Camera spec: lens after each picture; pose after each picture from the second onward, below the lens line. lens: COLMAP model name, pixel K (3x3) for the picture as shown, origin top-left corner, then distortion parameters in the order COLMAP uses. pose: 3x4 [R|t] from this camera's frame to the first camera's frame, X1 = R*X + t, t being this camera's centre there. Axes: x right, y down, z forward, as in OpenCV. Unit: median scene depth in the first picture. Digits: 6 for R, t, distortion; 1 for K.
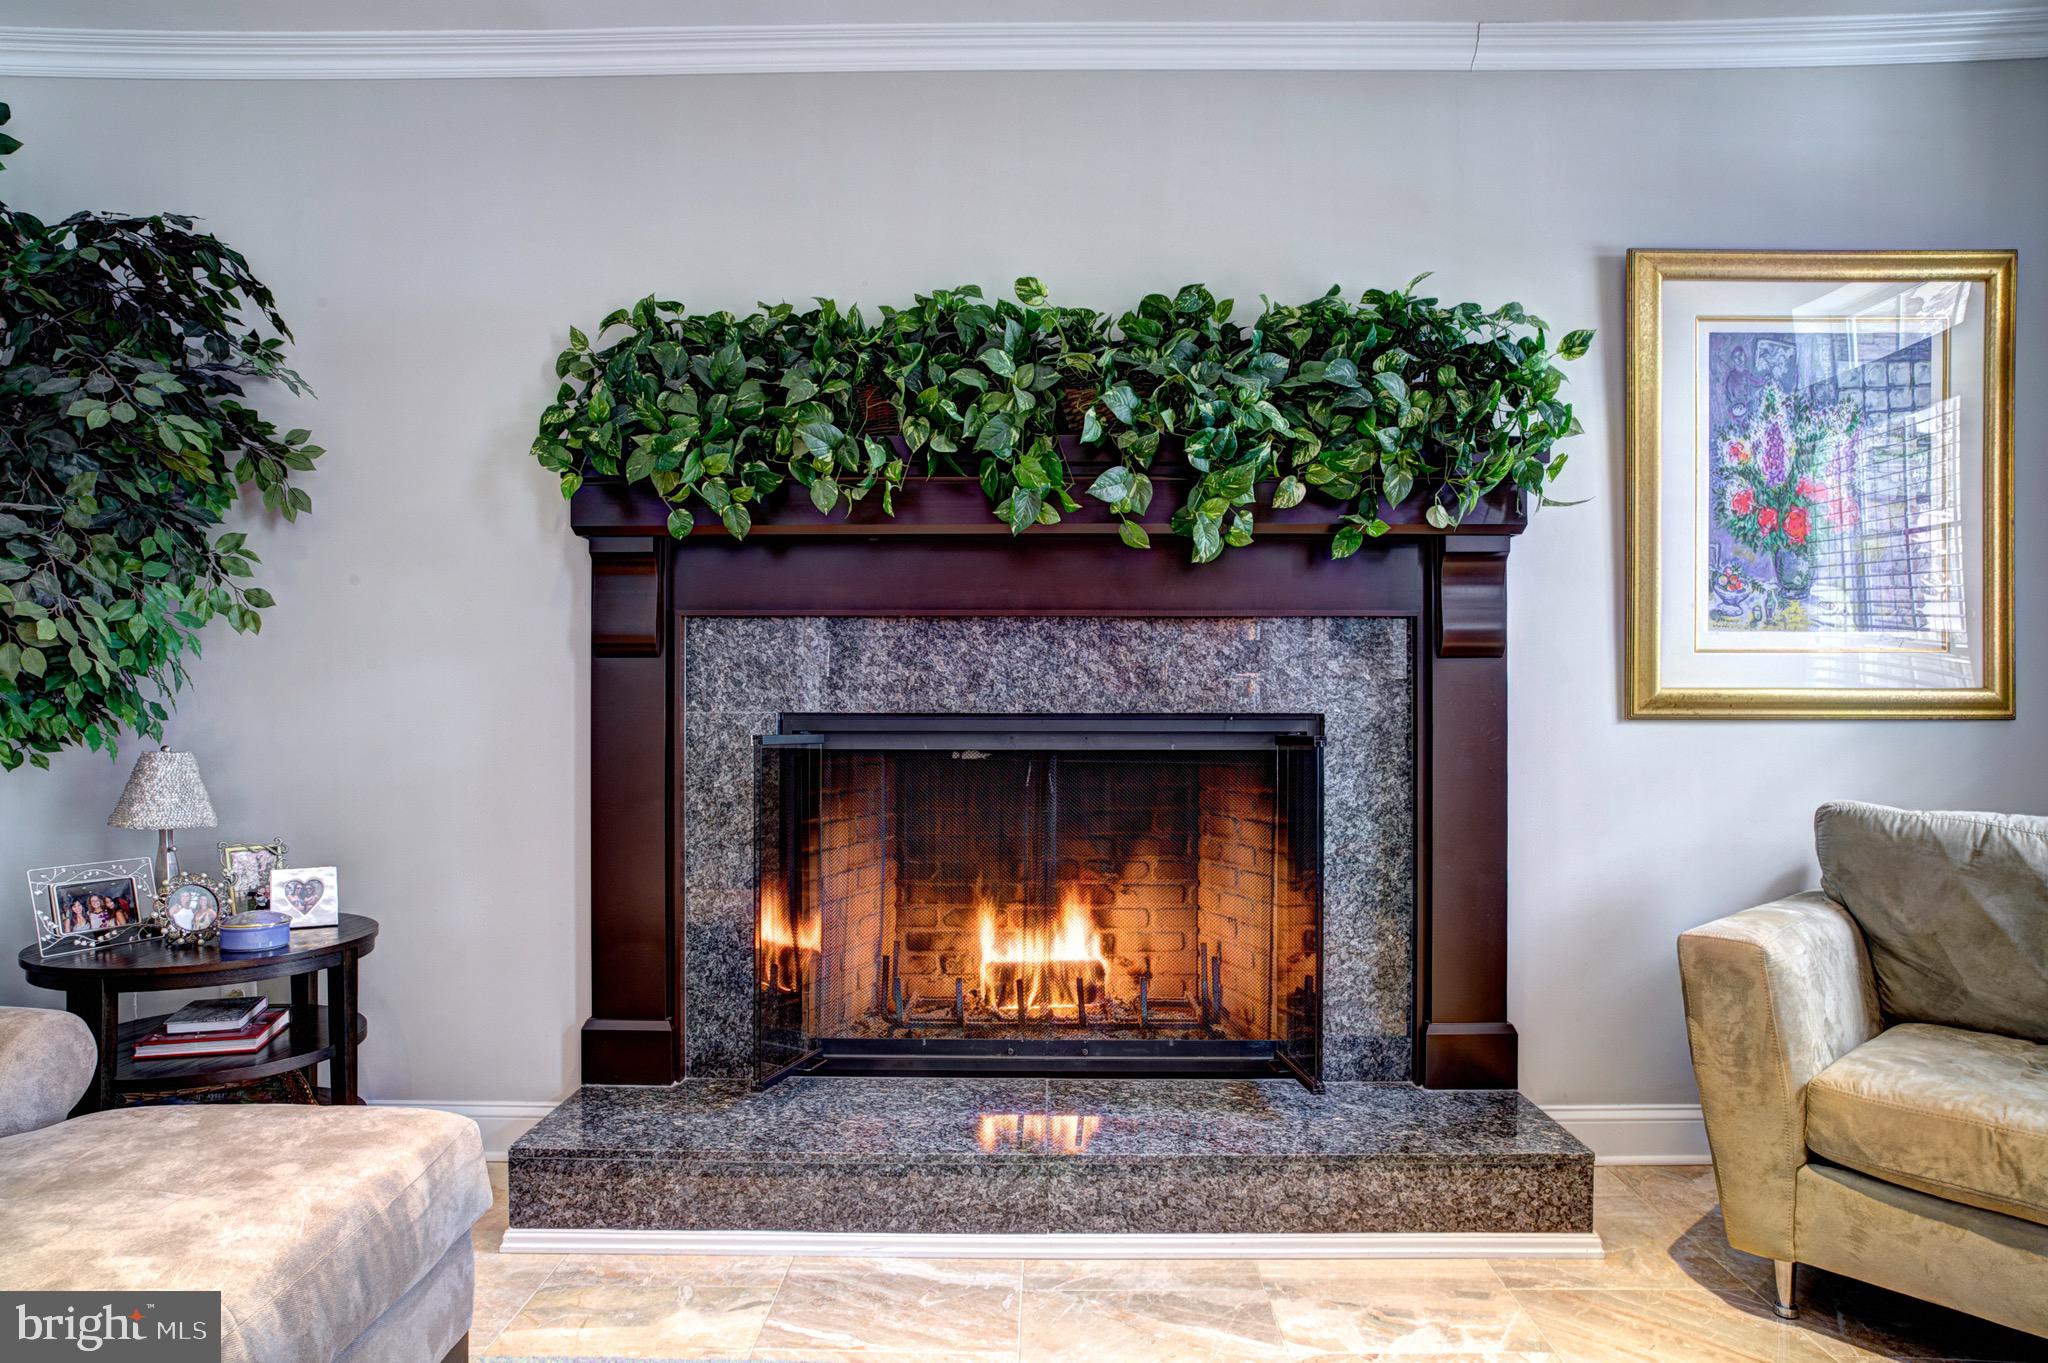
lens RADIAL K [[1251.5, 0, 1016.0], [0, 1251.5, 718.9], [0, 0, 1]] dist [-0.087845, 0.079316]
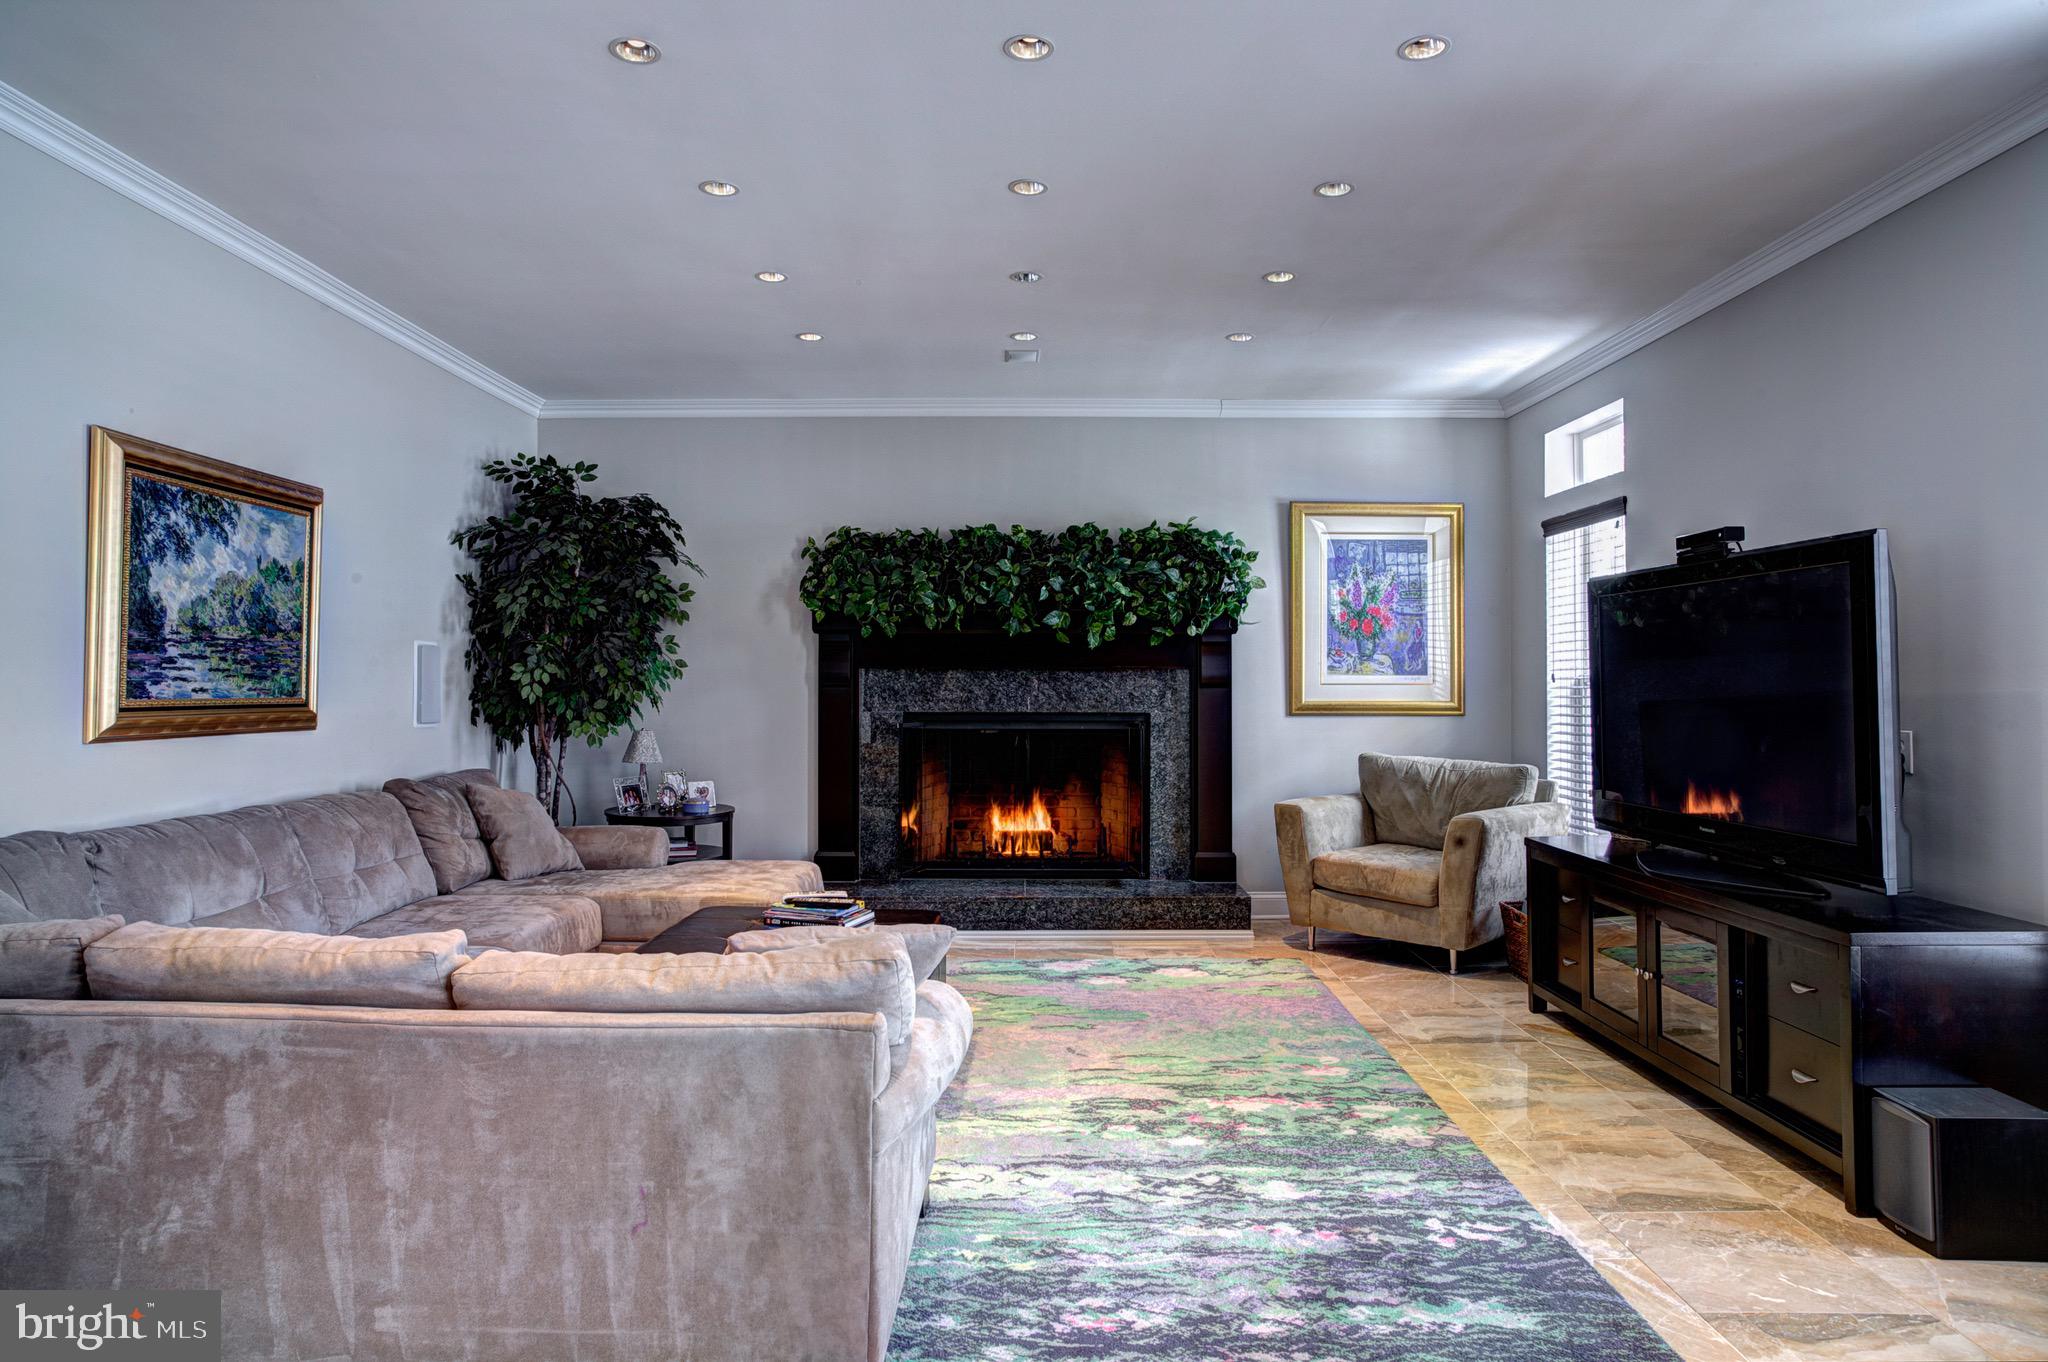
lens RADIAL K [[1246.6, 0, 1021.6], [0, 1246.6, 669.8], [0, 0, 1]] dist [-0.085545, 0.078036]
pose [[0.999741, 0.001102, 0.022711, -0.034321], [-0.000868, 0.999946, -0.010314, -0.062789], [-0.022721, 0.010292, 0.999689, -1.310321]]
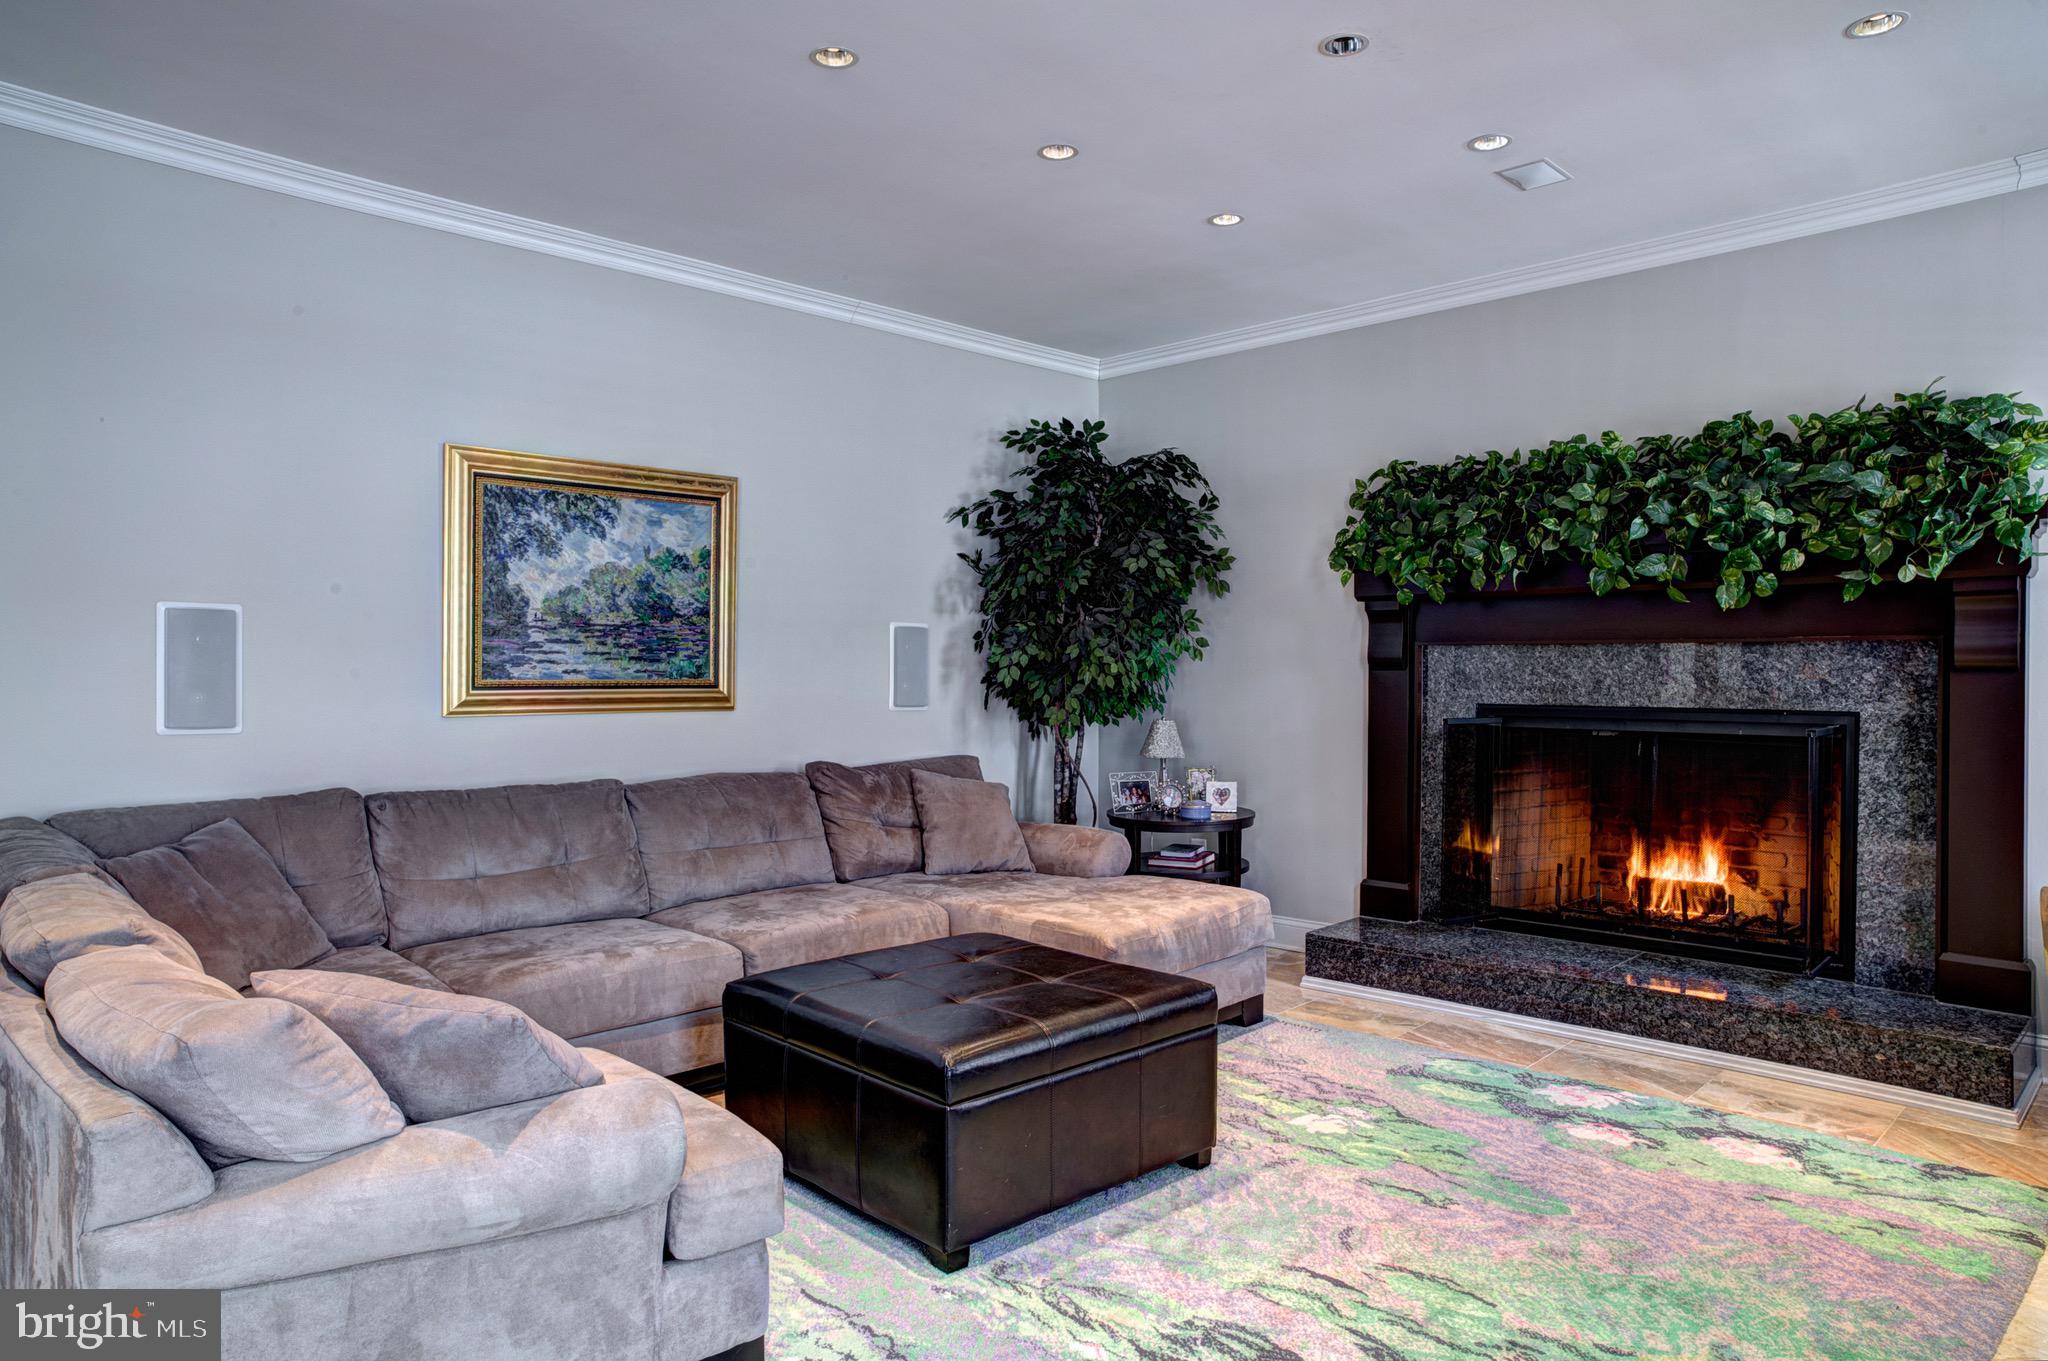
lens RADIAL K [[1282.2, 0, 1024.0], [0, 1282.2, 680.5], [0, 0, 1]] dist [-0.088702, 0.087556]
pose [[0.723724, 0.006105, -0.690062, 0.575664], [0.000966, 0.999951, 0.009860, -0.057174], [0.690089, -0.007803, 0.723683, -0.664189]]
